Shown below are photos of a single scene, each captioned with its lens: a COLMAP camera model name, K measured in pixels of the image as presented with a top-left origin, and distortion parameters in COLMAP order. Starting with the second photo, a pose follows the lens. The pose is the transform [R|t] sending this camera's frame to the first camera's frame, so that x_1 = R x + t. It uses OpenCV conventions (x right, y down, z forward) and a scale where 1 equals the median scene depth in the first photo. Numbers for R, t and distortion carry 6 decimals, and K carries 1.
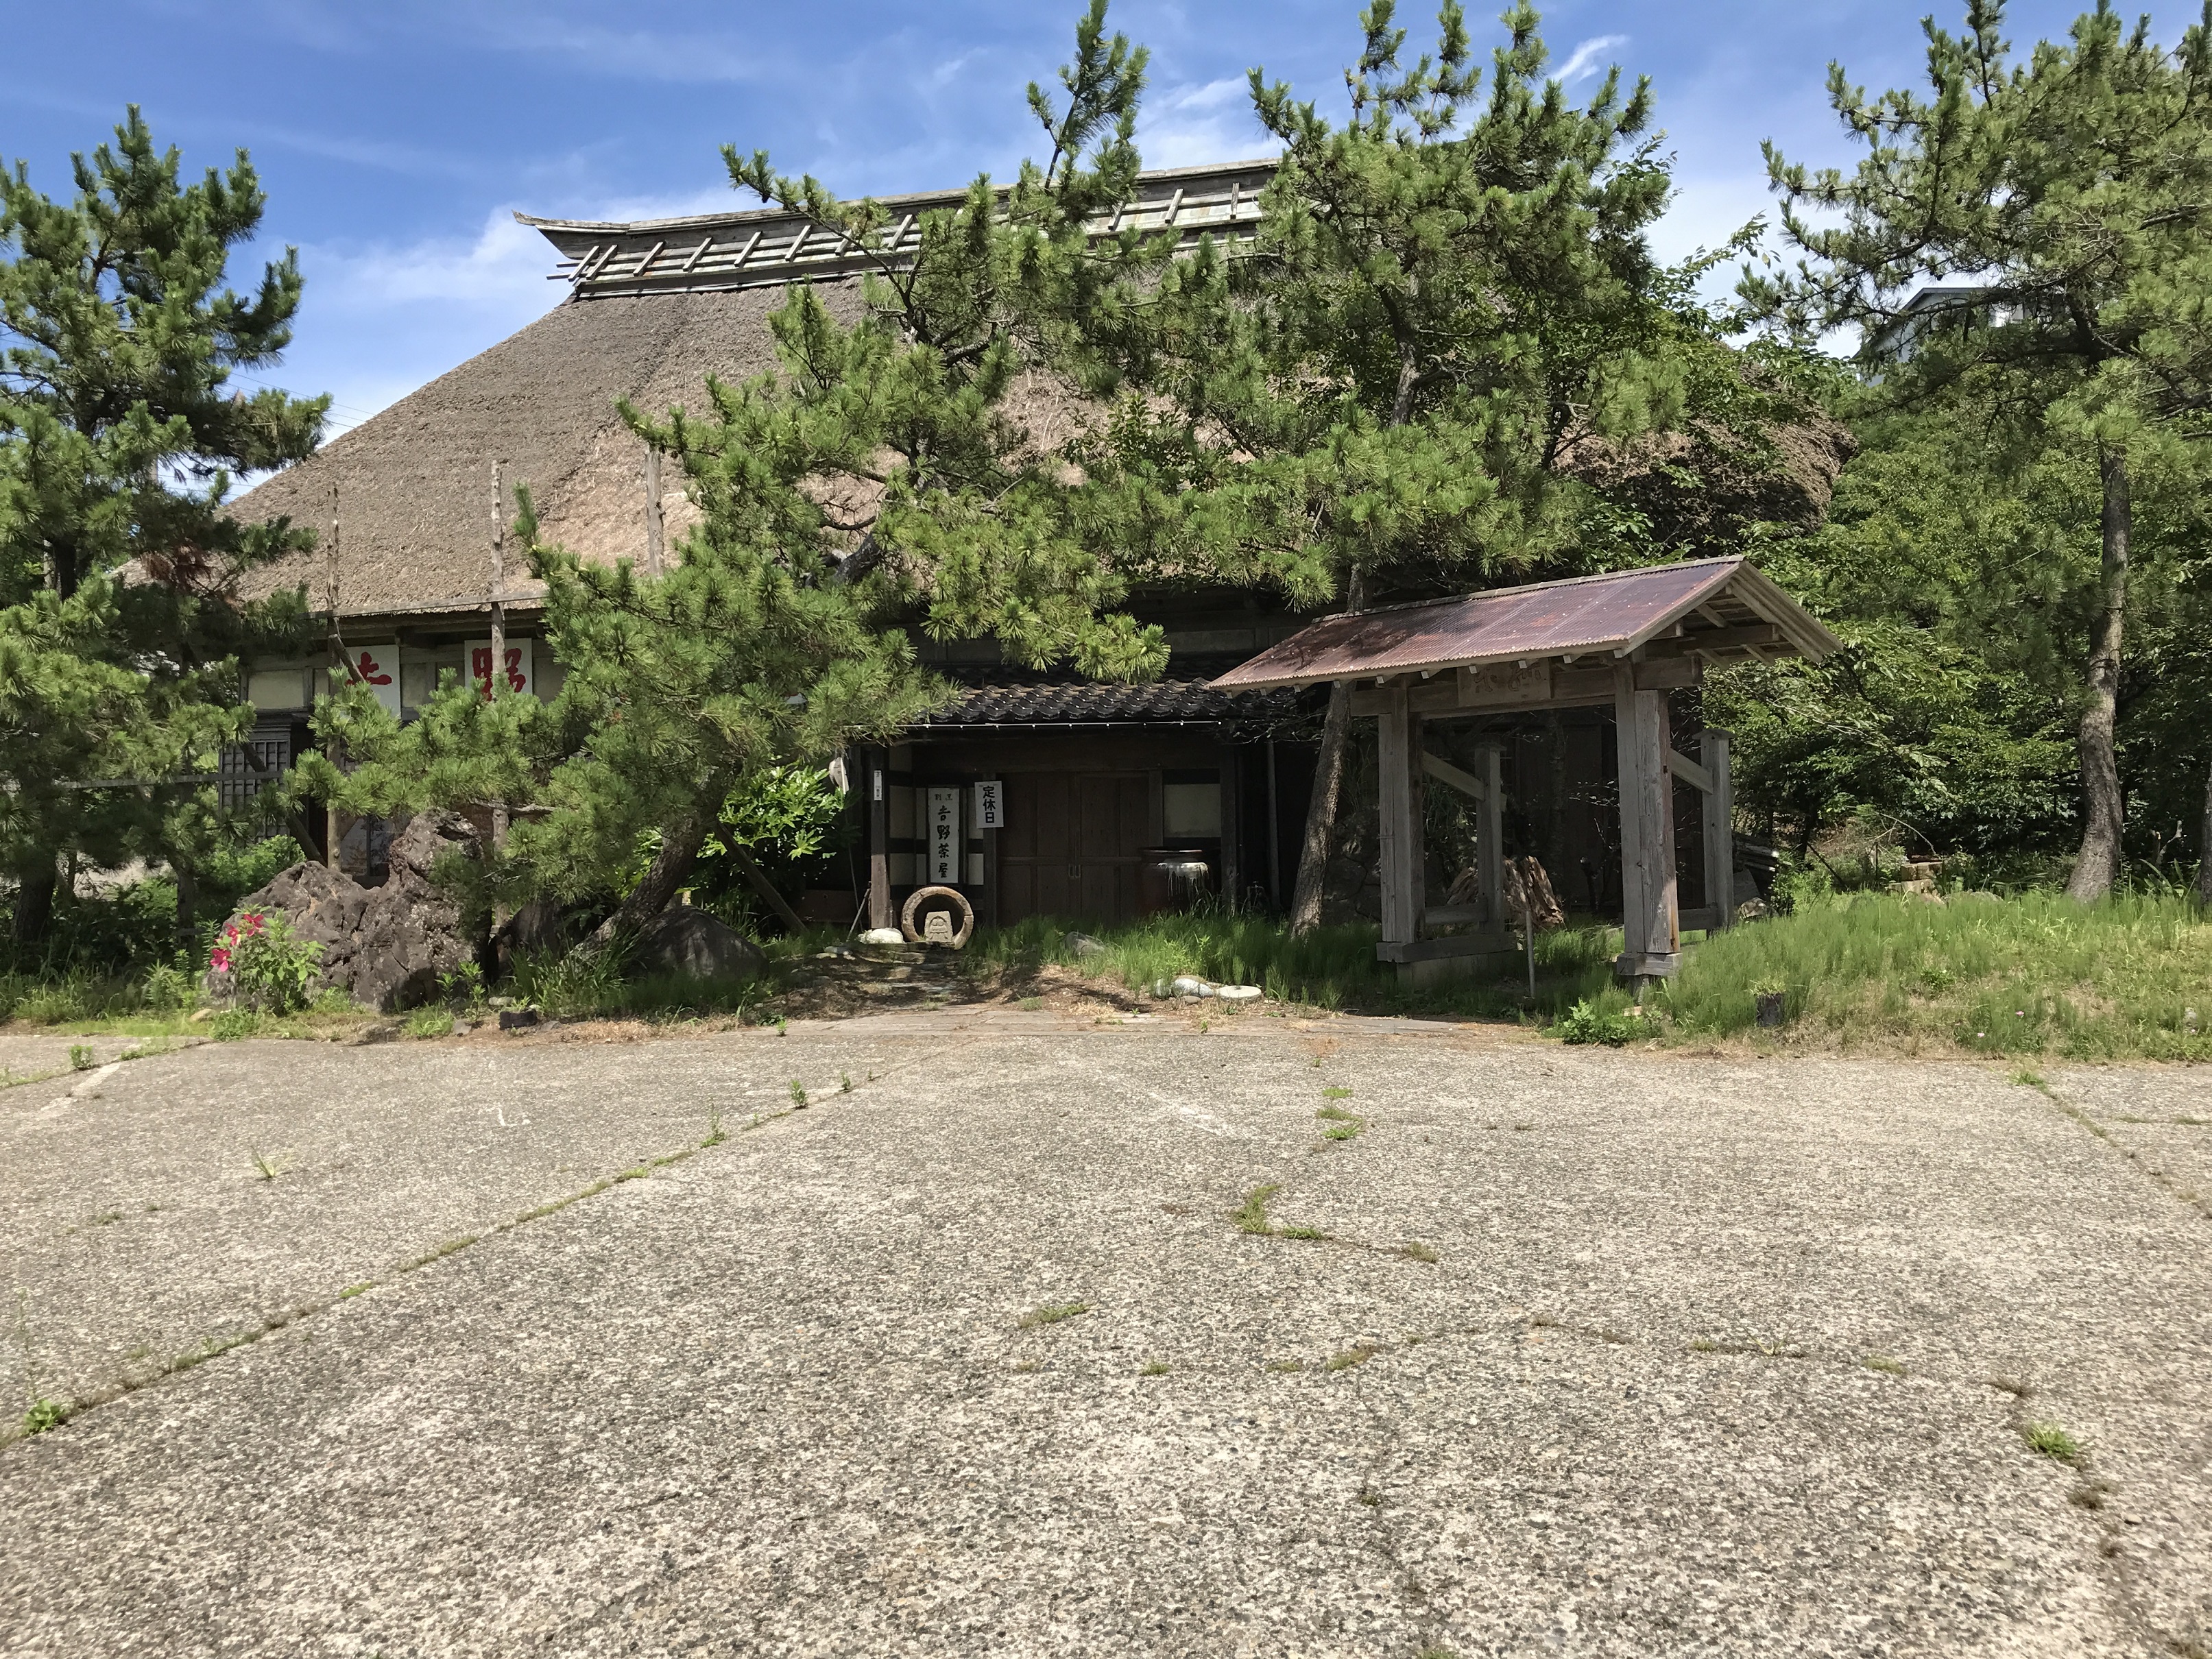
lens RADIAL K [[1831.0, 0, 1086.0], [0, 1831.0, 845.5], [0, 0, 1]] dist [0.043862, -0.042143]
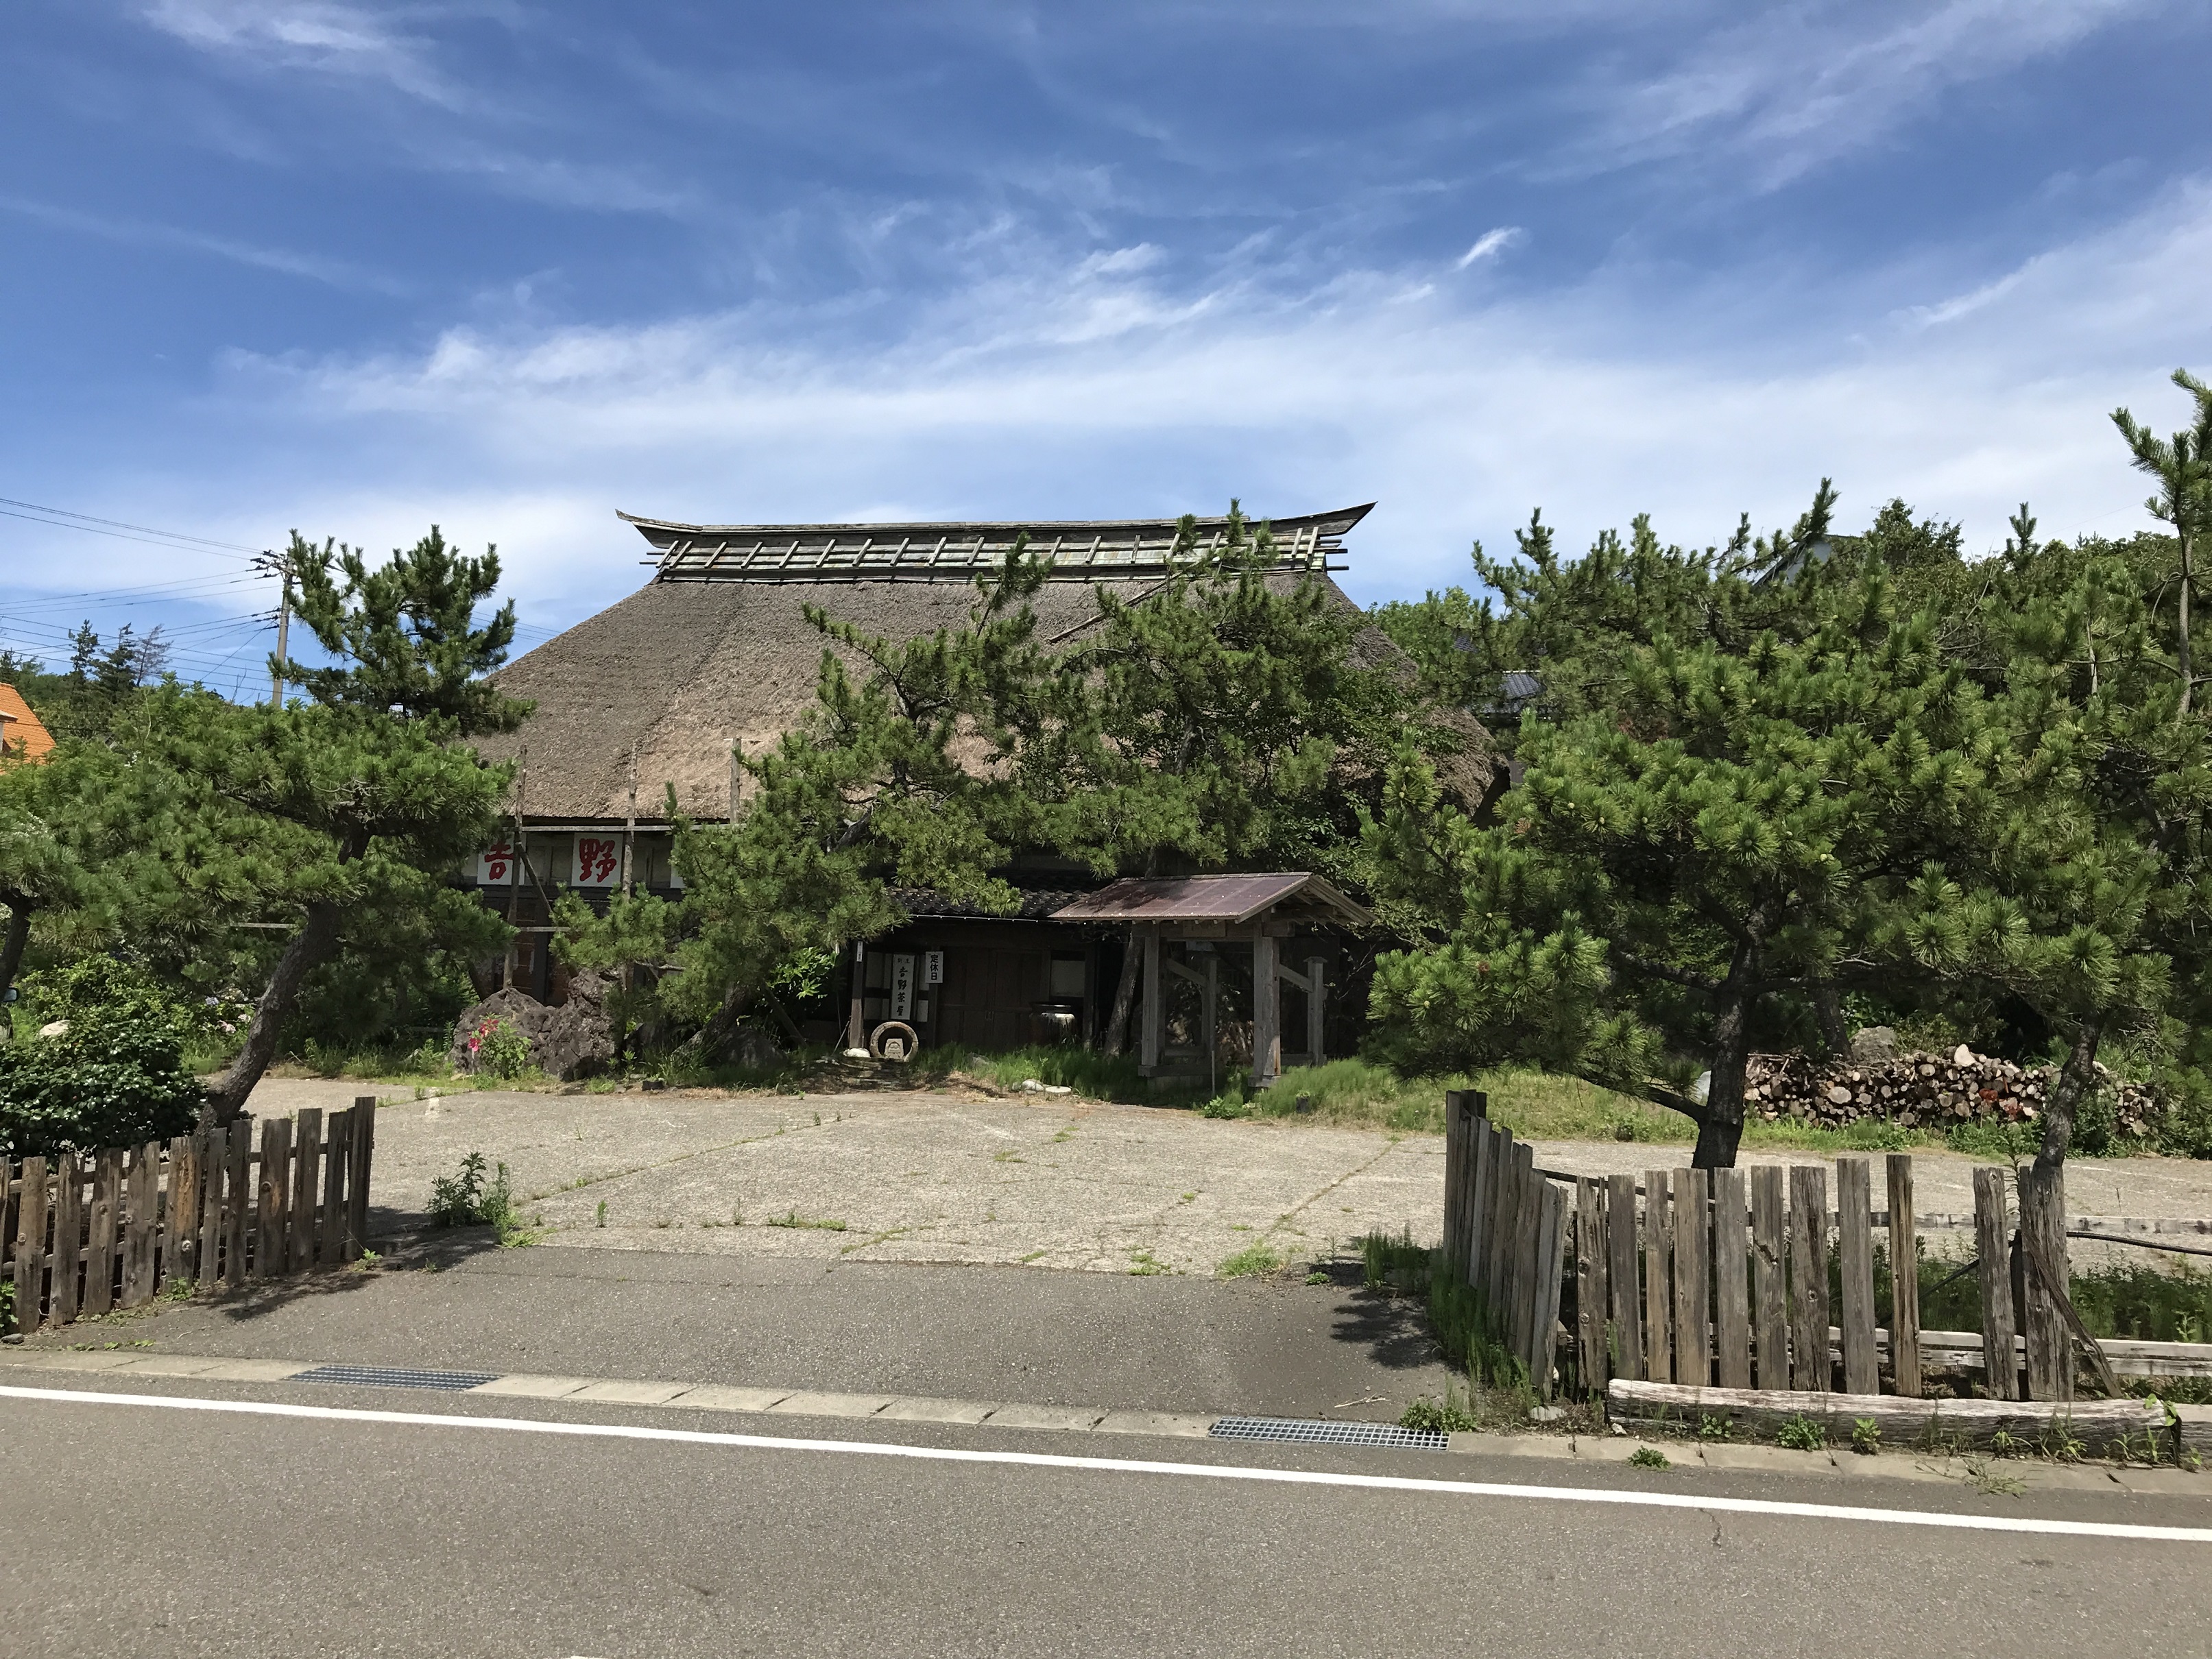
lens RADIAL K [[1831.0, 0, 1124.9], [0, 1831.0, 819.2], [0, 0, 1]] dist [0.043862, -0.042143]
pose [[0.998106, 0.052727, 0.031687, 0.071262], [-0.049589, 0.994453, -0.092757, -0.017956], [-0.036402, 0.091010, 0.995184, -0.730371]]
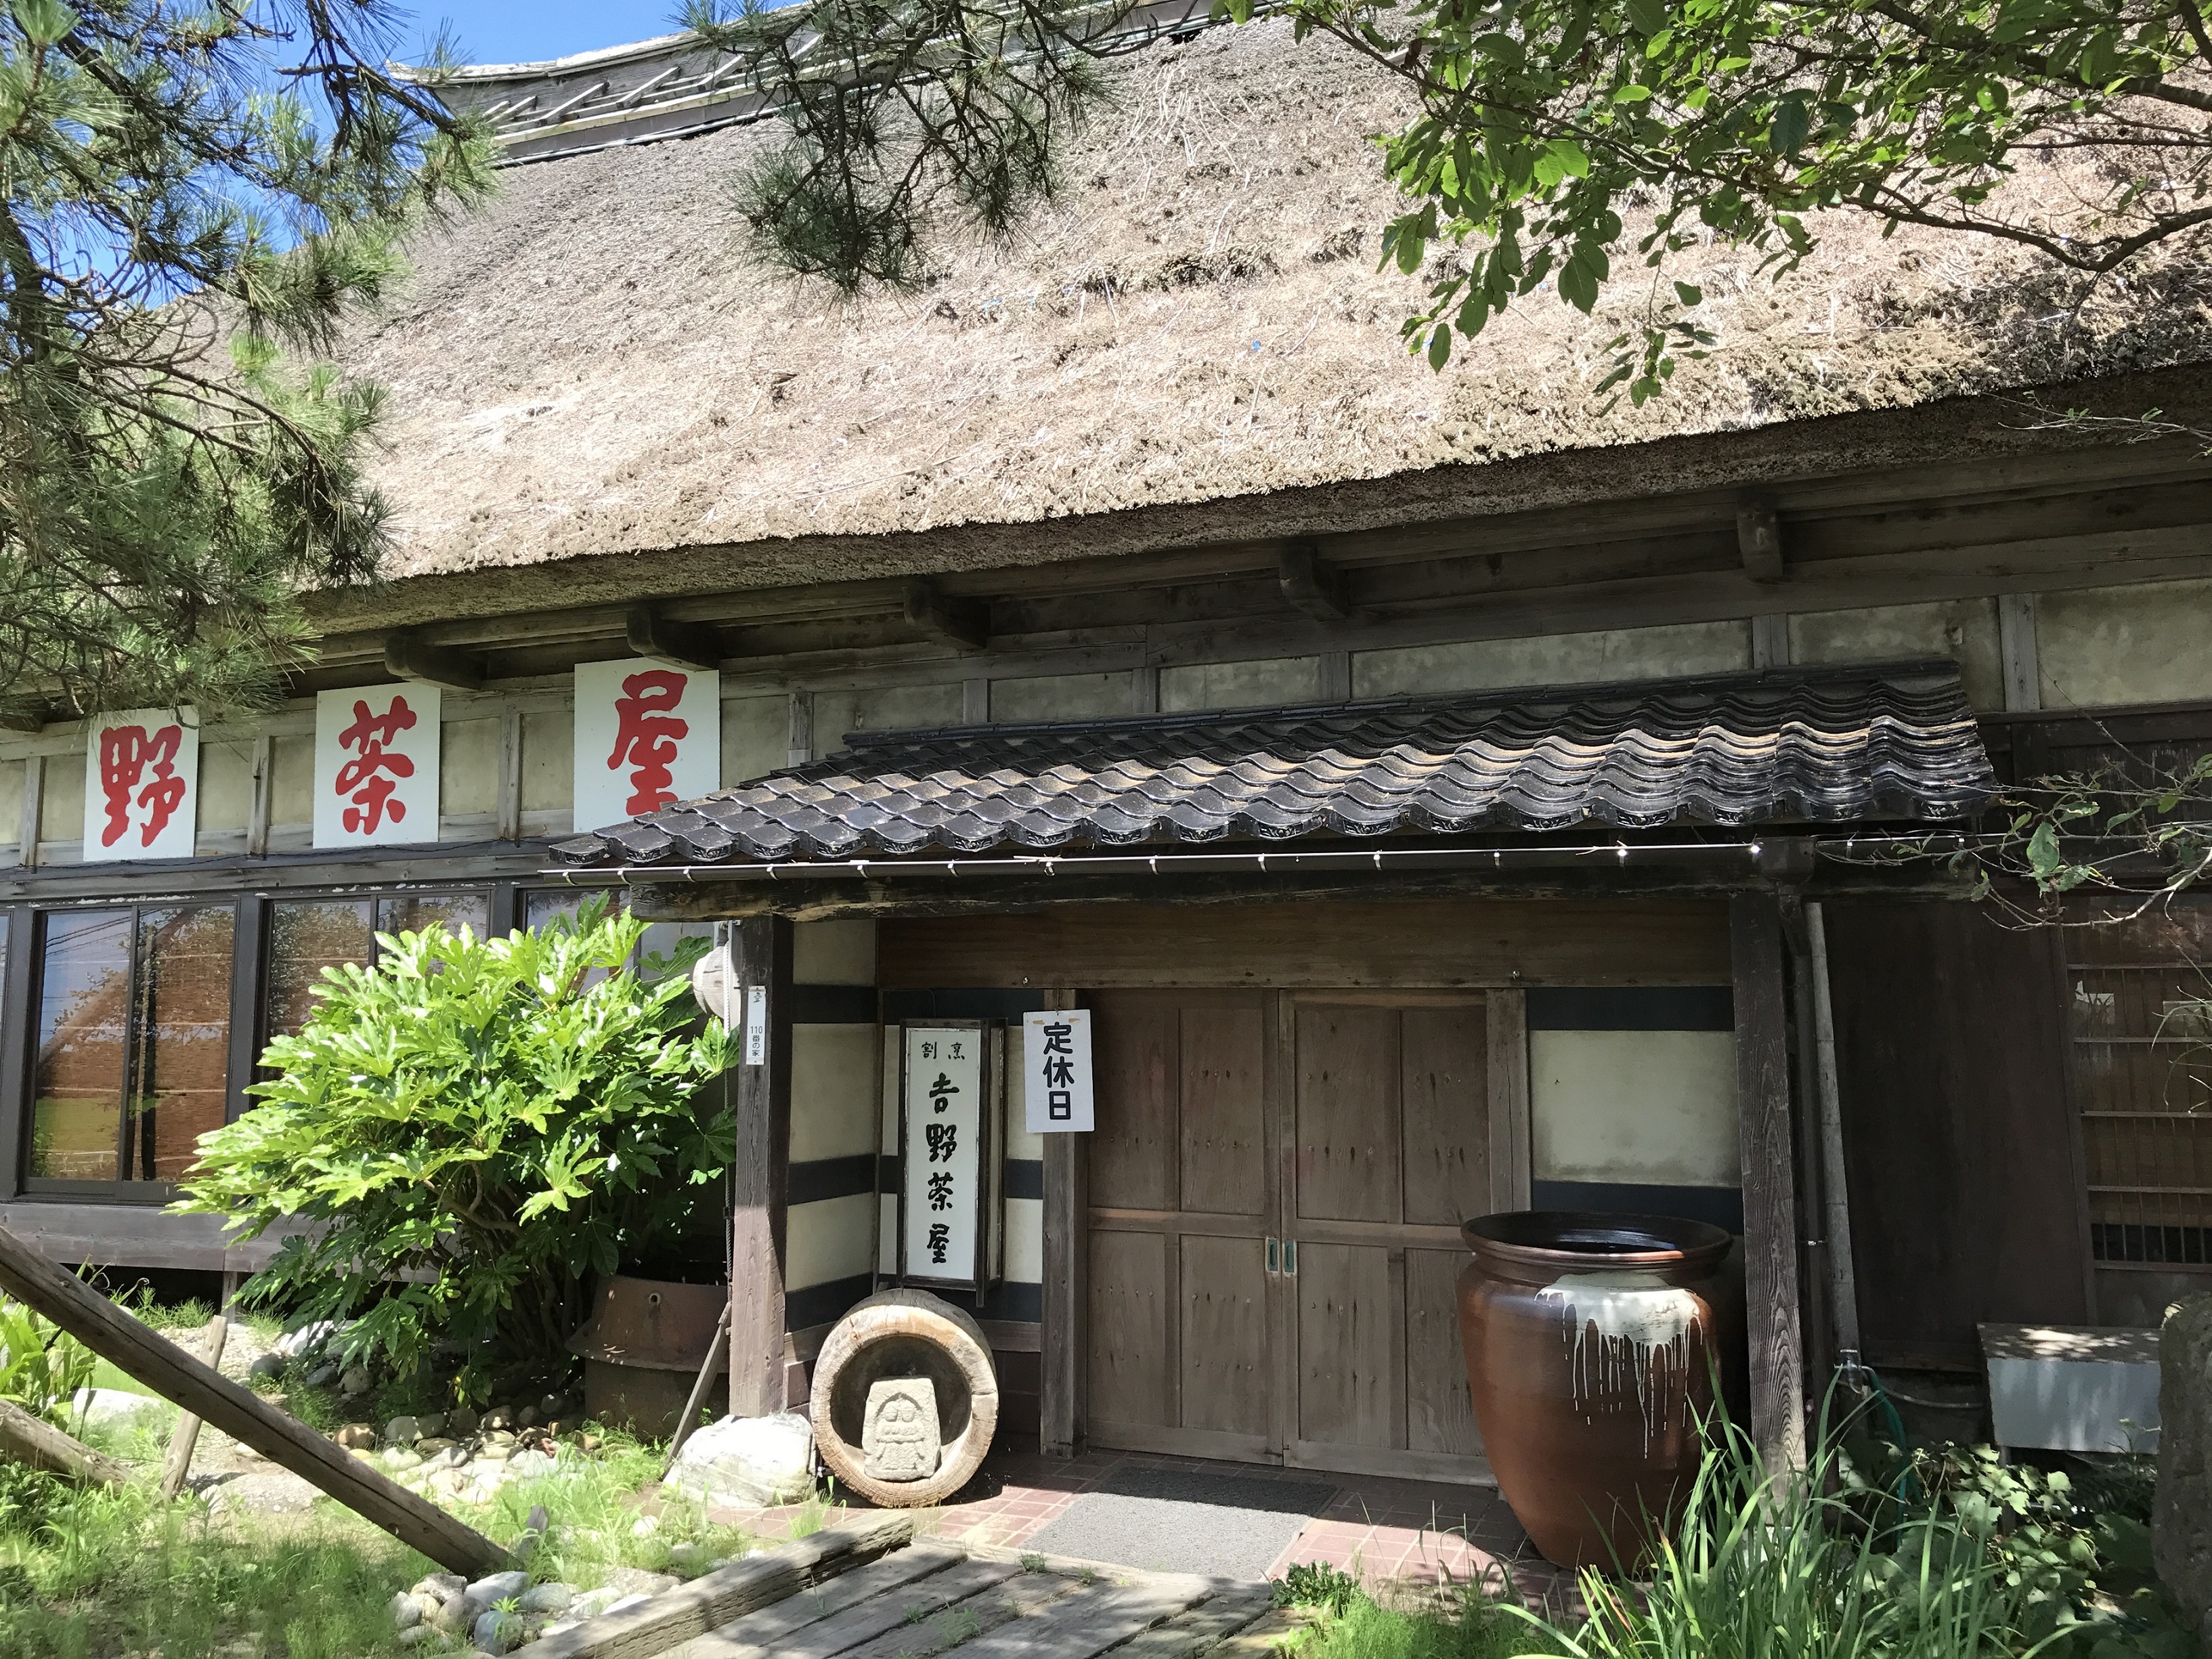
lens RADIAL K [[1831.2, 0, 1097.2], [0, 1831.2, 834.5], [0, 0, 1]] dist [0.043862, -0.042143]
pose [[0.993520, -0.002547, -0.113628, -0.001333], [-0.008309, 0.995446, -0.094969, -0.053026], [0.113352, 0.095298, 0.988974, 0.919826]]
